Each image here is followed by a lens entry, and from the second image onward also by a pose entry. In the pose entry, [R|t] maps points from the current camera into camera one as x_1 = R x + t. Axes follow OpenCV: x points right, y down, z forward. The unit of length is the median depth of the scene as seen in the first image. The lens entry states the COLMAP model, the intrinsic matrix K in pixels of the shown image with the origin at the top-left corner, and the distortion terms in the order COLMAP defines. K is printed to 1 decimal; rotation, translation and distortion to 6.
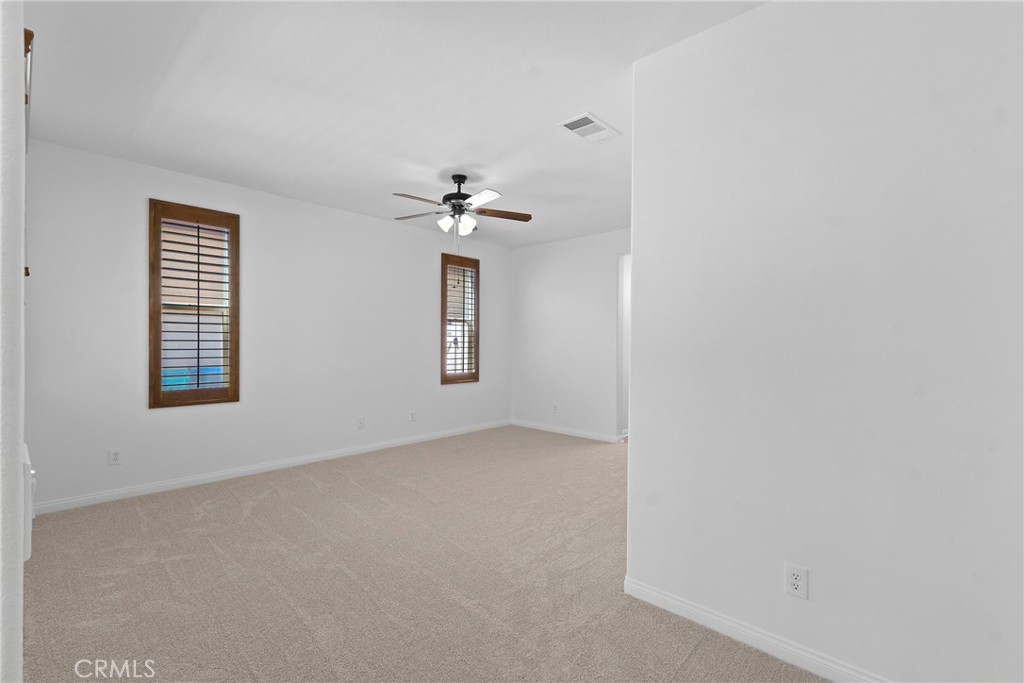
lens RADIAL K [[454.7, 0, 512.0], [0, 454.7, 341.5], [0, 0, 1]] dist [0.000763, 0.000057]
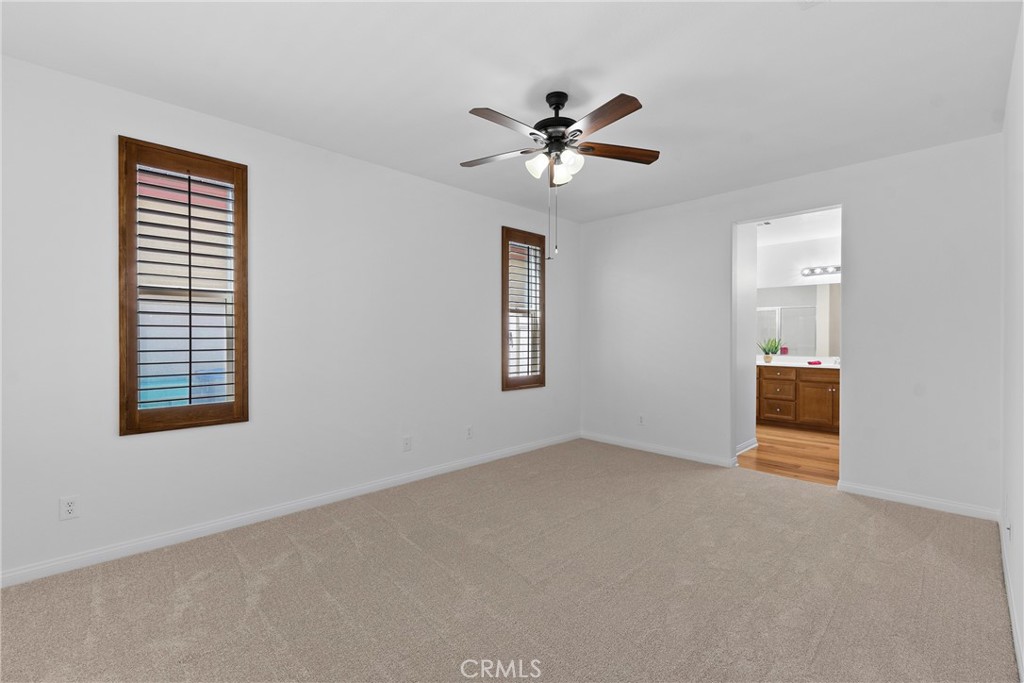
lens RADIAL K [[451.4, 0, 510.5], [0, 451.4, 335.8], [0, 0, 1]] dist [-0.000076, -0.000103]
pose [[0.998749, -0.005821, -0.049666, -0.152577], [0.005770, 0.999983, -0.001161, -0.002085], [0.049671, 0.000873, 0.998765, 0.316358]]
